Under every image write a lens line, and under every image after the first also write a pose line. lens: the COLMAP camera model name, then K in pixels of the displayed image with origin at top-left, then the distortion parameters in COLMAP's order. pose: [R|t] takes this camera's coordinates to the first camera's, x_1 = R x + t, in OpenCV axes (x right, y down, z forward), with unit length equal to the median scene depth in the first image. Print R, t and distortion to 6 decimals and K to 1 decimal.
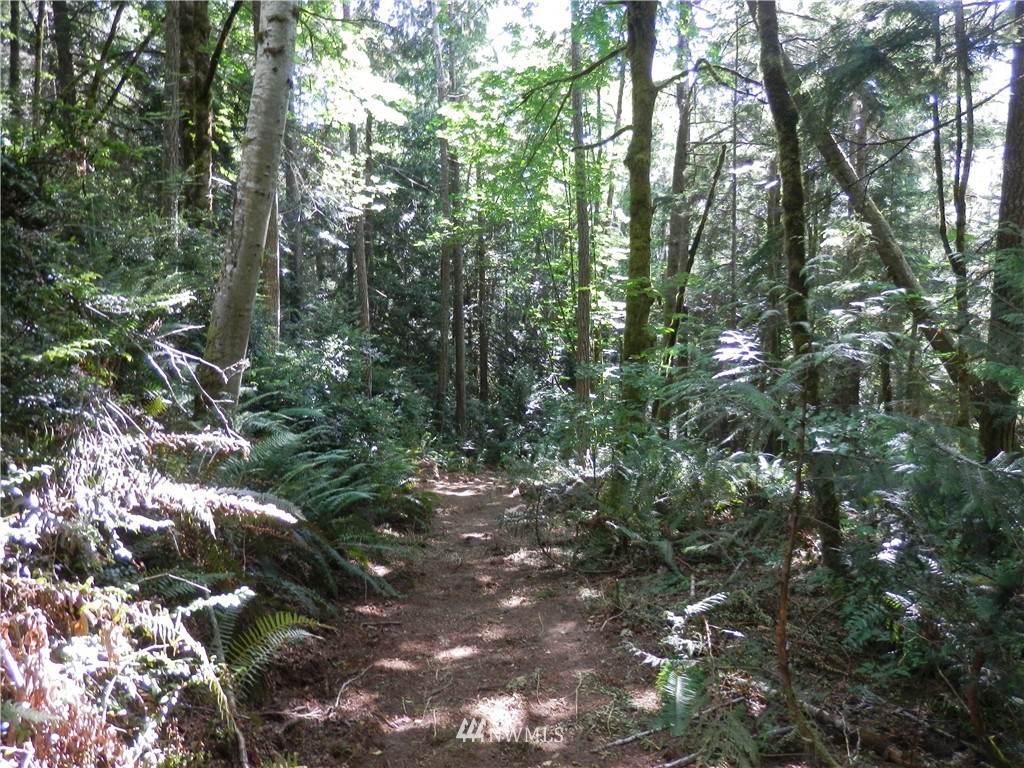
lens RADIAL K [[800.8, 0, 512.0], [0, 800.8, 384.0], [0, 0, 1]] dist [0.001235, 0.002696]
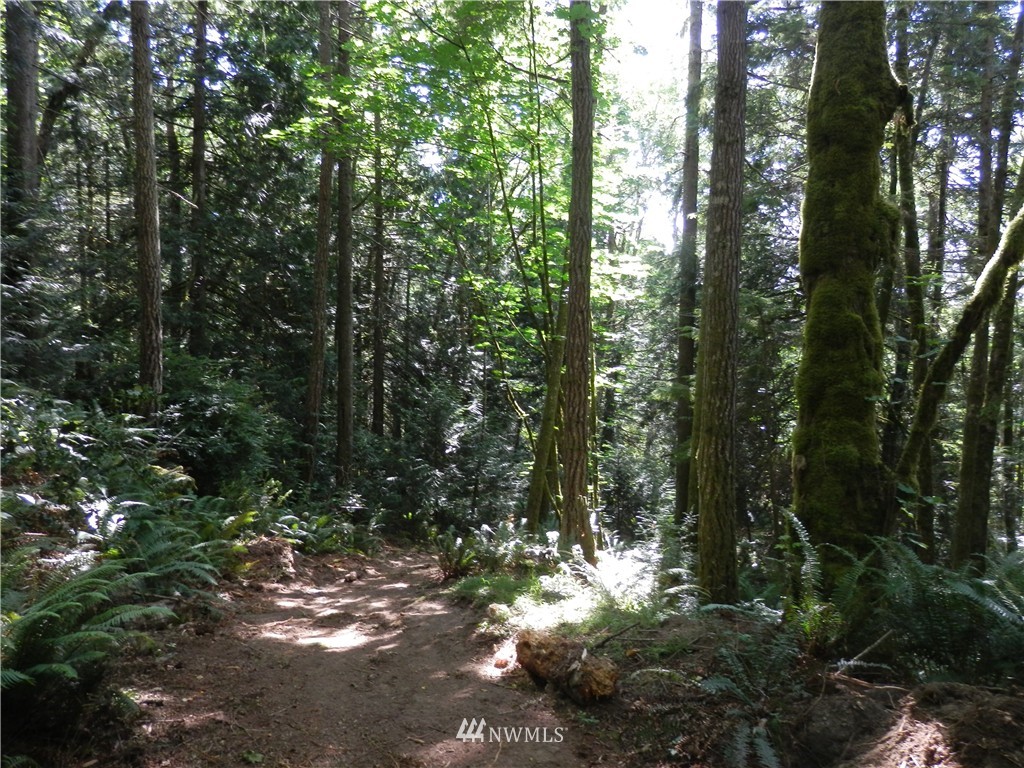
lens RADIAL K [[800.8, 0, 512.0], [0, 800.8, 384.0], [0, 0, 1]] dist [0.001235, 0.002696]
pose [[0.990371, 0.013900, 0.137740, -0.017525], [-0.005008, 0.997892, -0.064696, 0.020346], [-0.138349, 0.063384, 0.988353, 0.305897]]
